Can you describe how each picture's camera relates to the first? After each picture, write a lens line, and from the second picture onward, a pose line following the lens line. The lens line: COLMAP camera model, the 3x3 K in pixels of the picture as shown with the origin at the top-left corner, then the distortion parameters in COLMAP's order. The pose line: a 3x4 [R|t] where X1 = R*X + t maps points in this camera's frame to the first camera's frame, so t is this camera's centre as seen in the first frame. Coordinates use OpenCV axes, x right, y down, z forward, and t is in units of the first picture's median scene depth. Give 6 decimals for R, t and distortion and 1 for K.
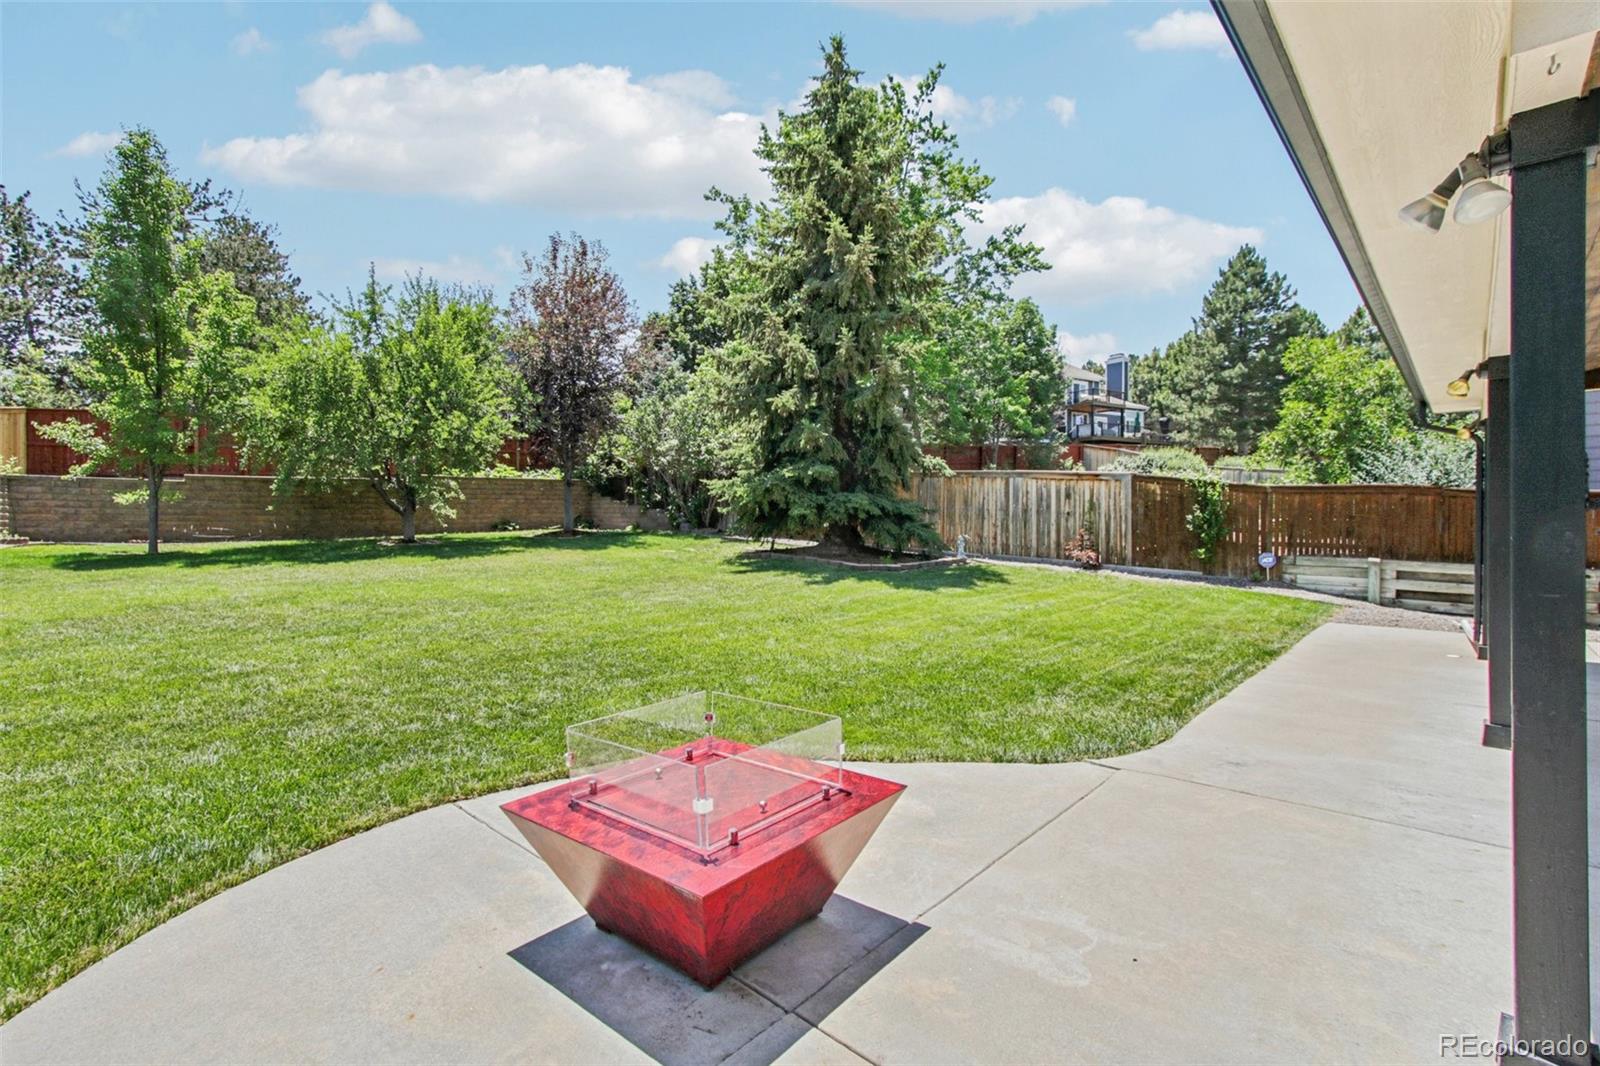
lens RADIAL K [[767.8, 0, 751.3], [0, 767.8, 531.0], [0, 0, 1]] dist [-0.021454, -0.000101]
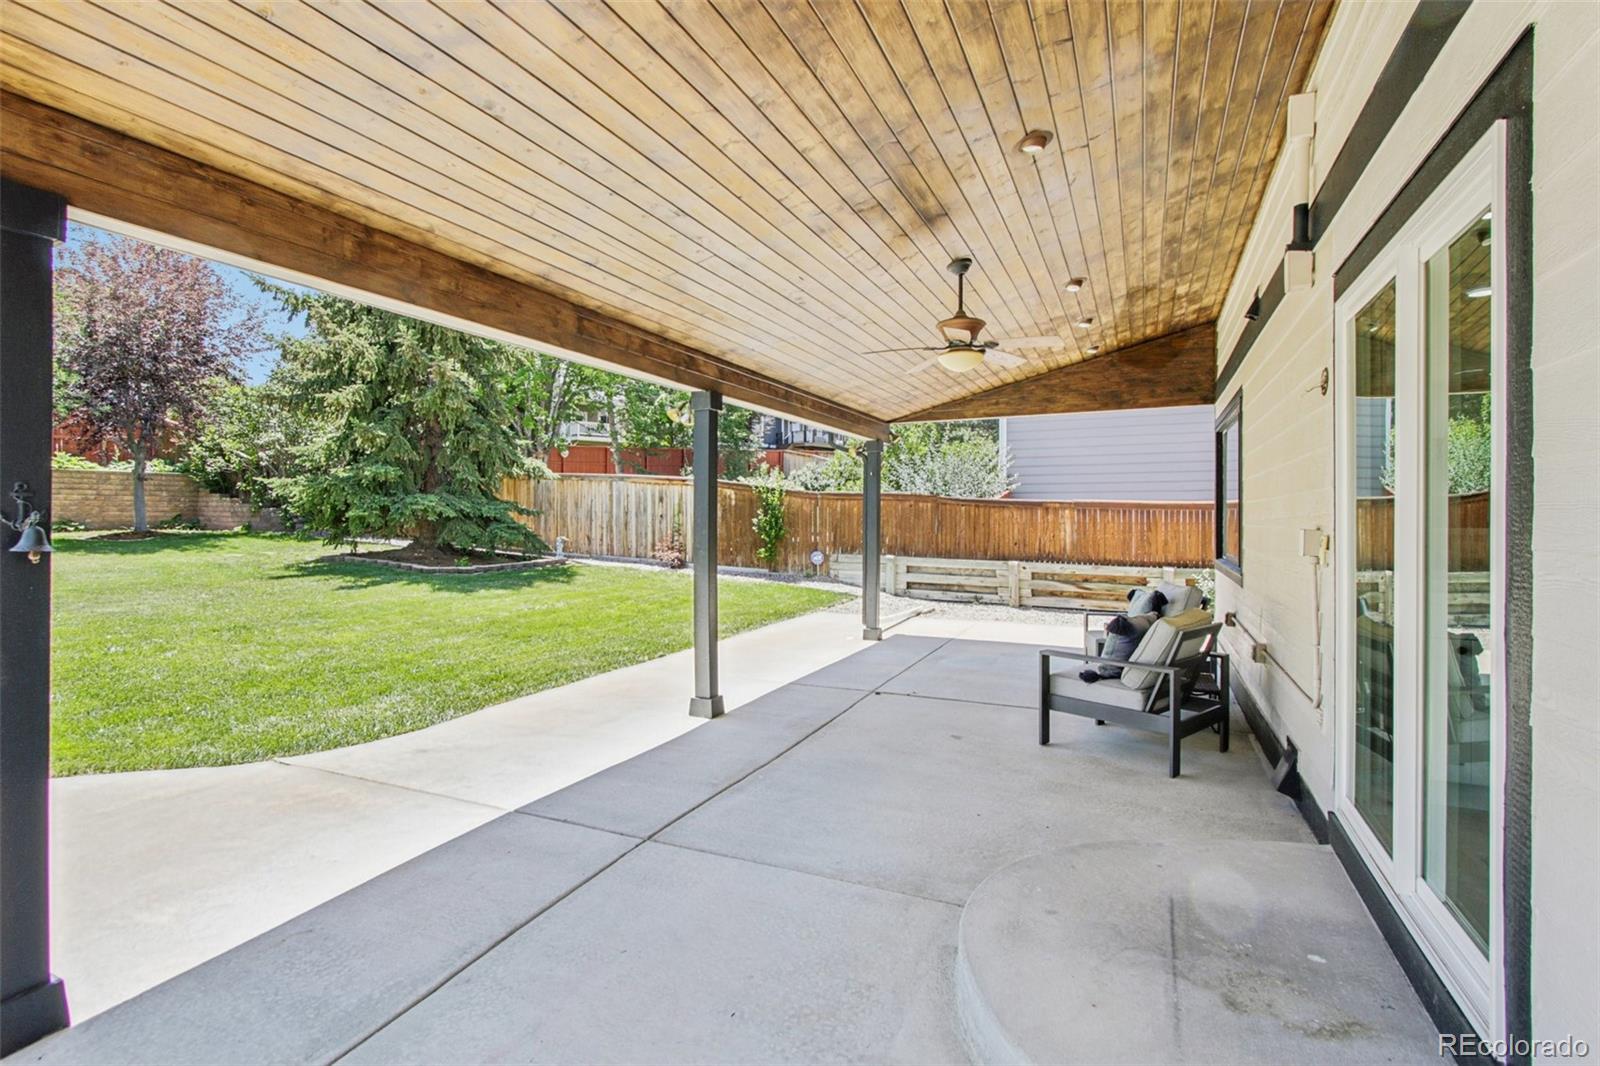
lens RADIAL K [[767.8, 0, 799.4], [0, 767.8, 522.8], [0, 0, 1]] dist [-0.021454, -0.000101]
pose [[0.944908, 0.002005, 0.327329, 0.252673], [0.000804, 0.999964, -0.008448, -0.004413], [-0.327334, 0.008246, 0.944873, -0.071866]]
